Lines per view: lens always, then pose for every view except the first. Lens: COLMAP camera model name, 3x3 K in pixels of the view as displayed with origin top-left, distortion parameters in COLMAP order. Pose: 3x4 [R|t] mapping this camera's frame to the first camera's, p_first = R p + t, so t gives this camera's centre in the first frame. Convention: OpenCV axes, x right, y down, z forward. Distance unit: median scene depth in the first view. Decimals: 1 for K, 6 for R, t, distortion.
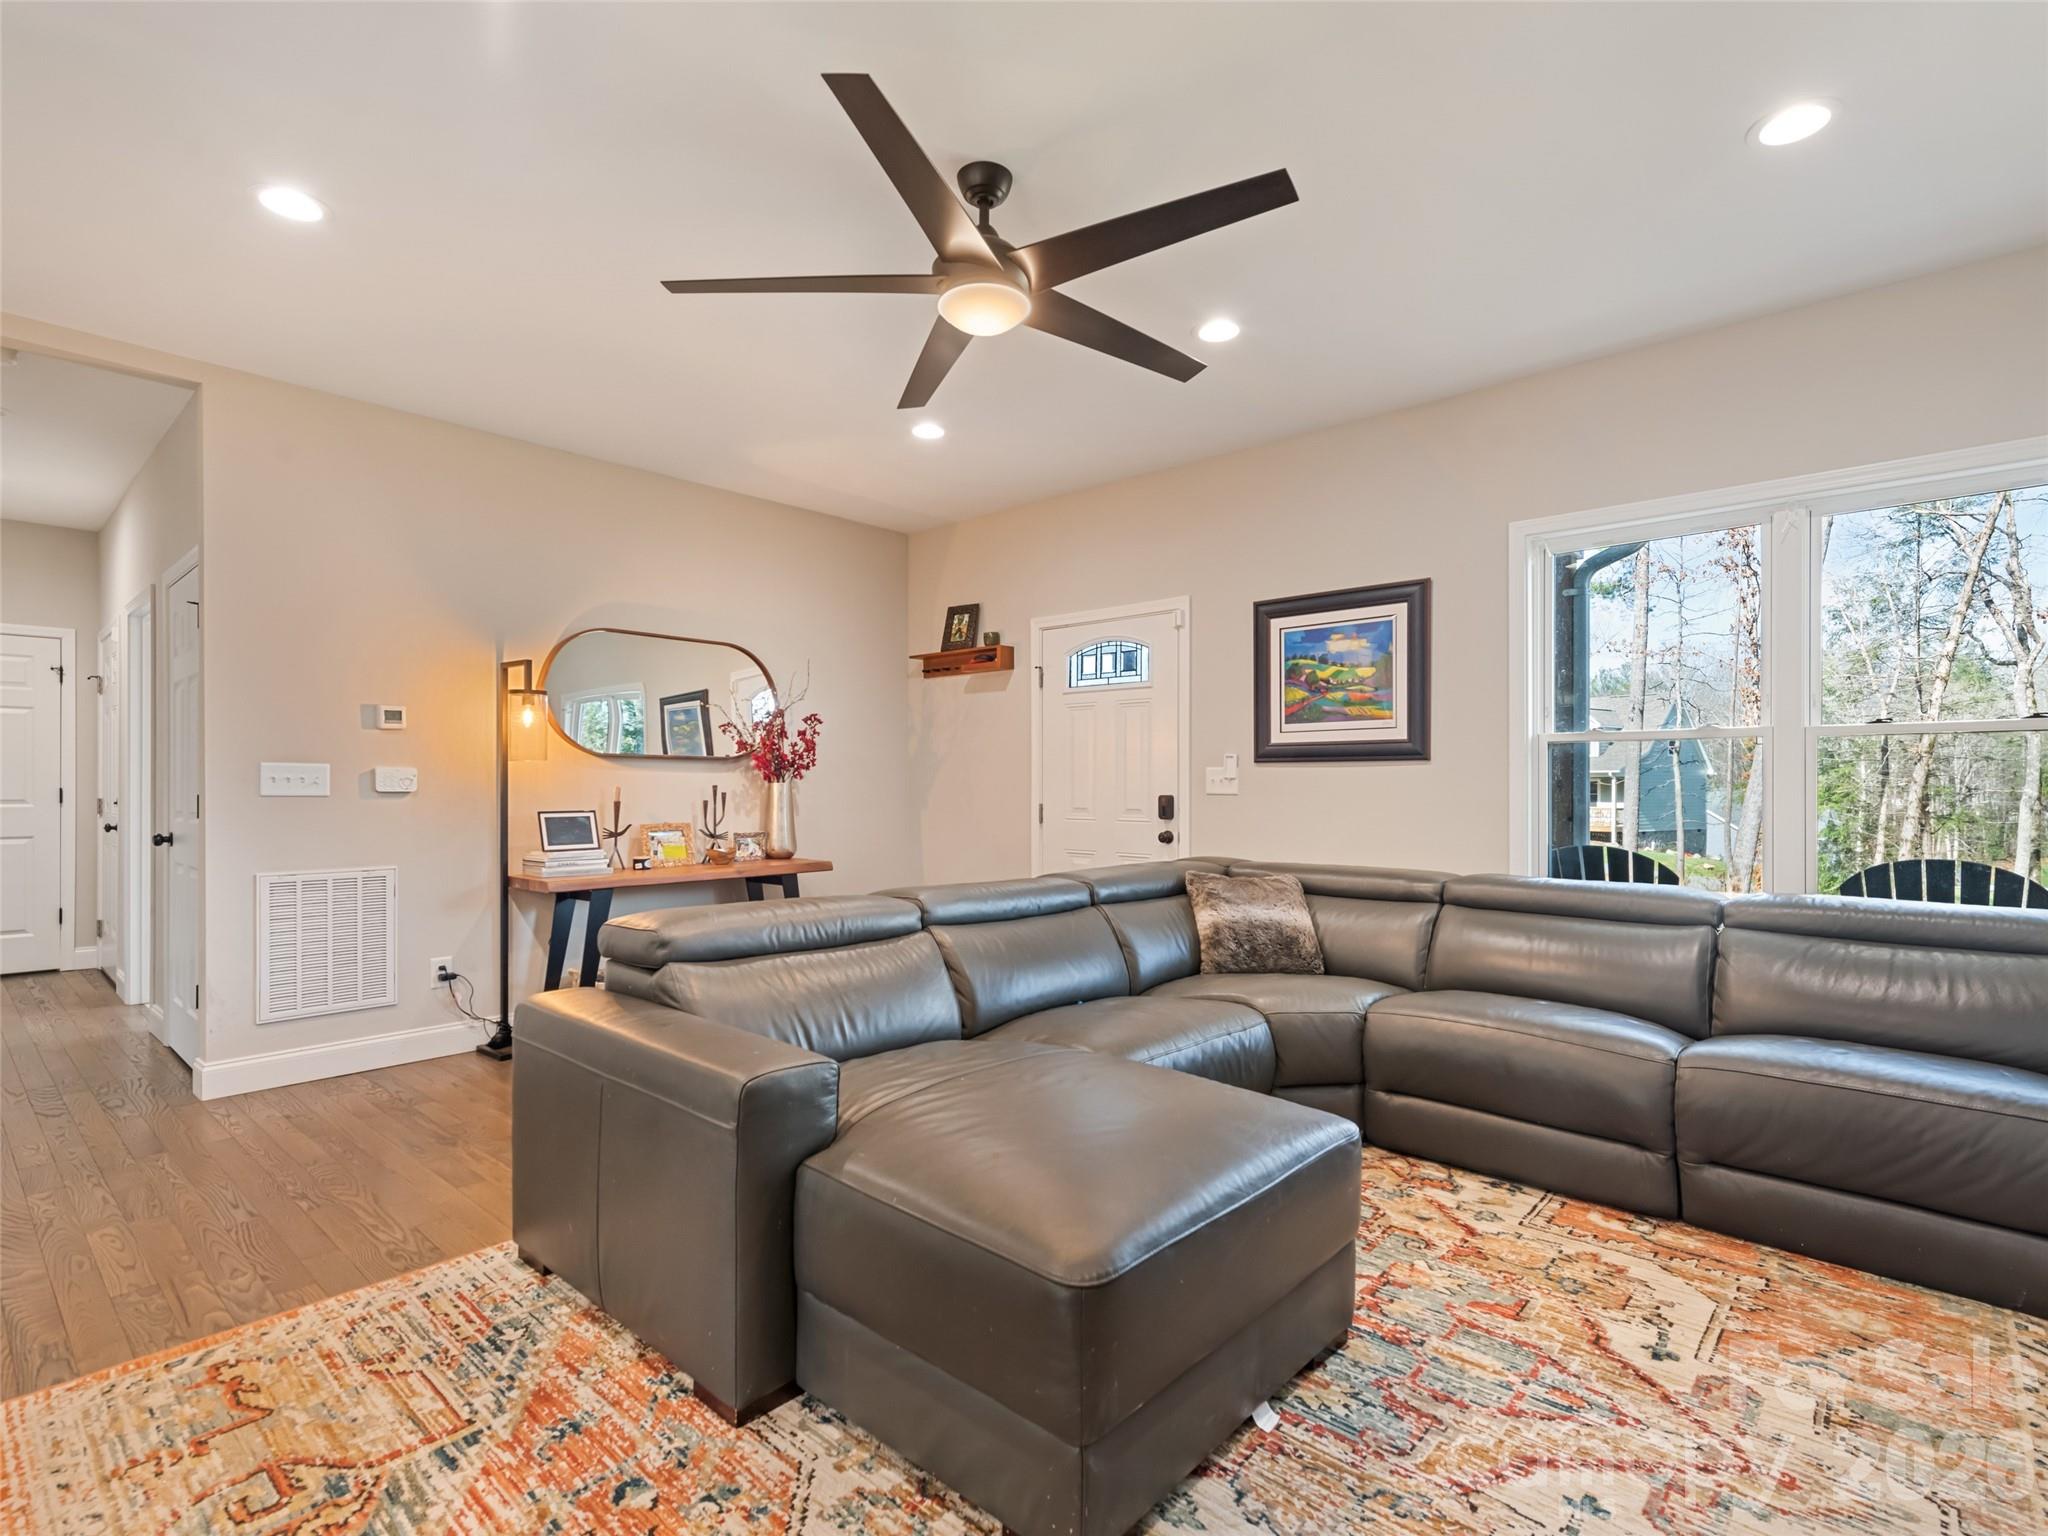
lens RADIAL K [[1003.7, 0, 1037.4], [0, 1003.7, 779.5], [0, 0, 1]] dist [0.001647, -0.002831]
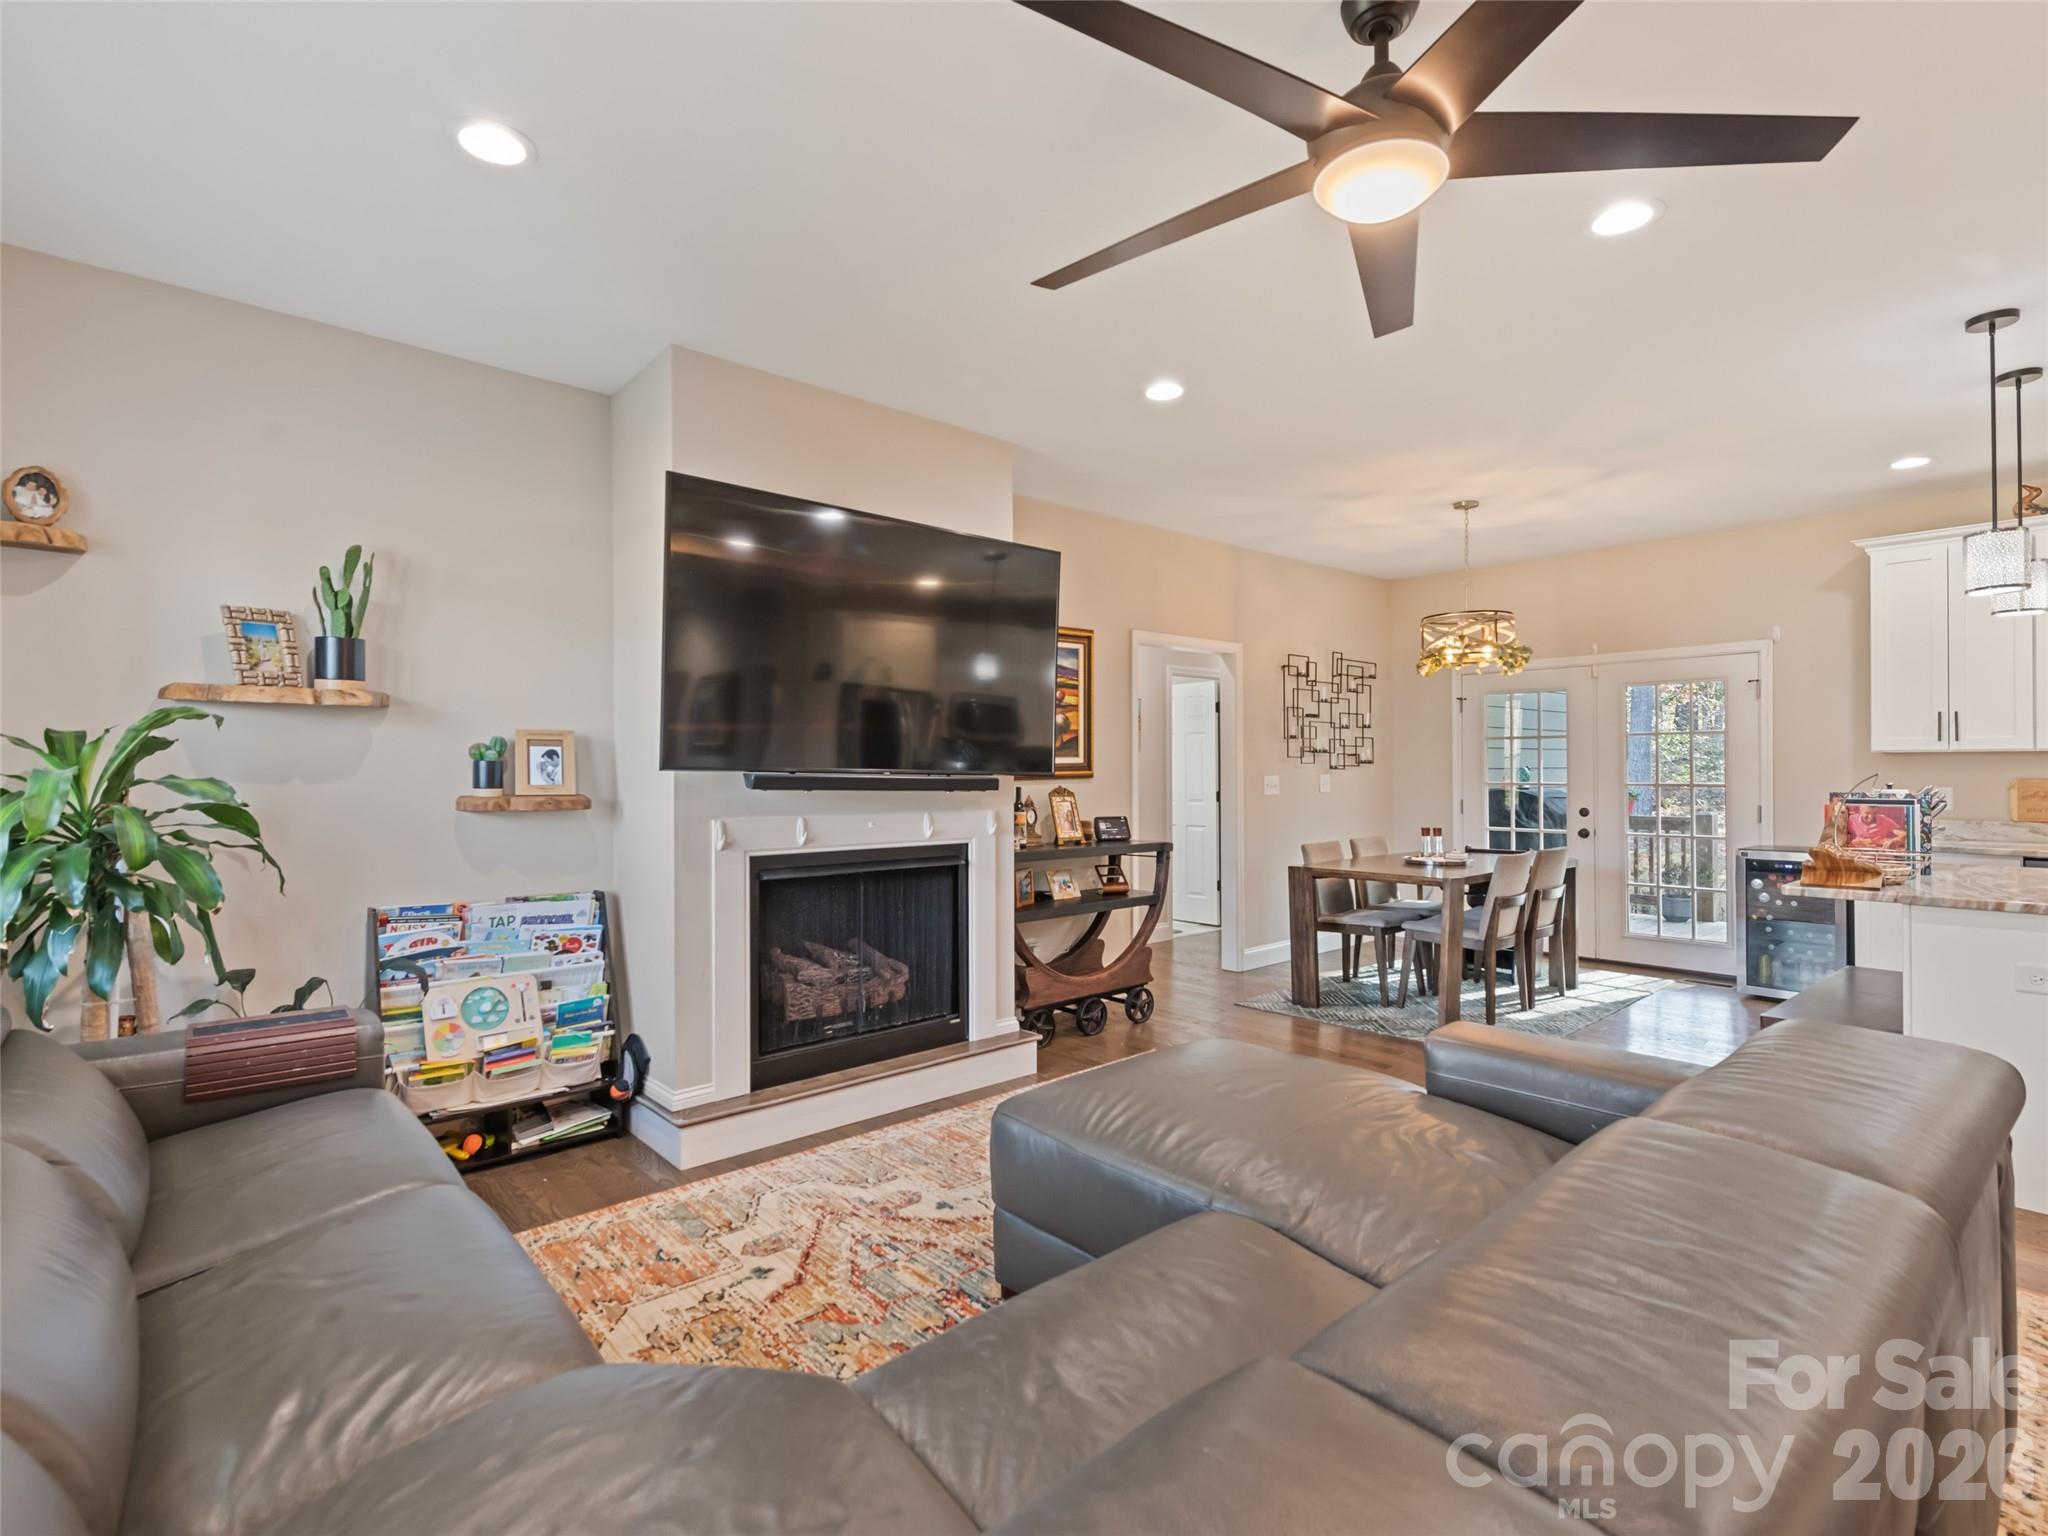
lens RADIAL K [[954.9, 0, 1036.3], [0, 954.9, 772.6], [0, 0, 1]] dist [0.011253, -0.001233]
pose [[-0.993179, -0.001125, 0.116598, 0.069131], [-0.001683, 0.999988, -0.004694, -0.022071], [-0.116592, -0.004858, -0.993168, 1.044635]]
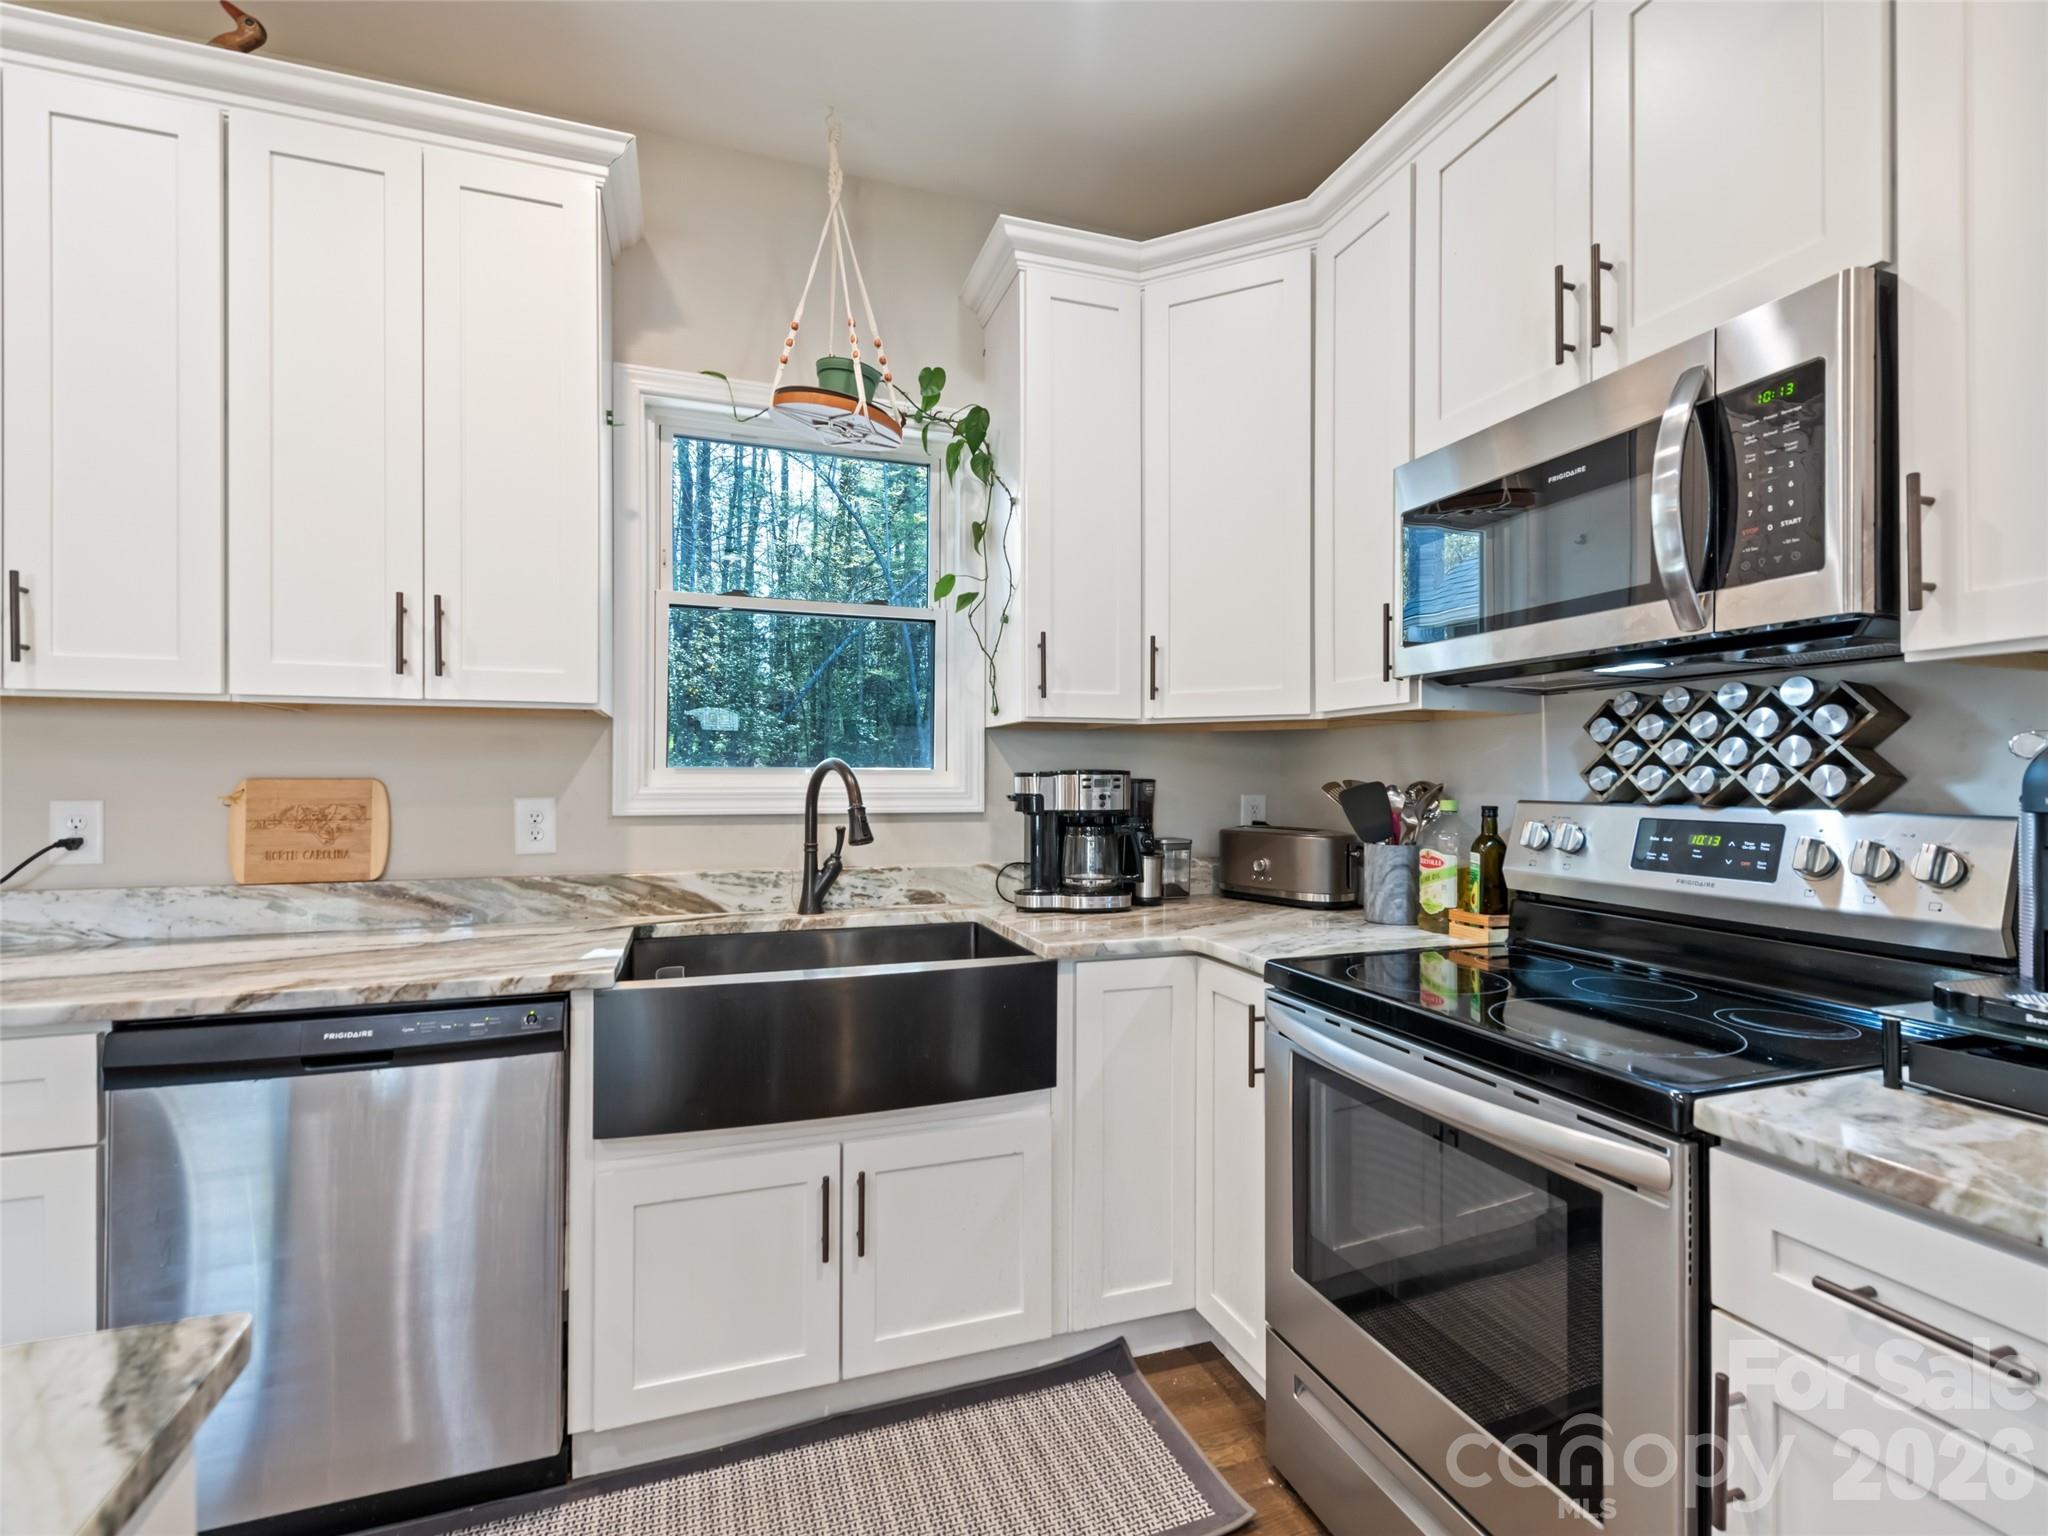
lens RADIAL K [[954.9, 0, 1020.3], [0, 954.9, 770.6], [0, 0, 1]] dist [0.011253, -0.001233]
pose [[-0.481176, -0.012243, -0.876538, -0.763358], [0.005269, 0.999844, -0.016858, -0.015797], [0.876608, -0.012730, -0.481036, 0.289068]]
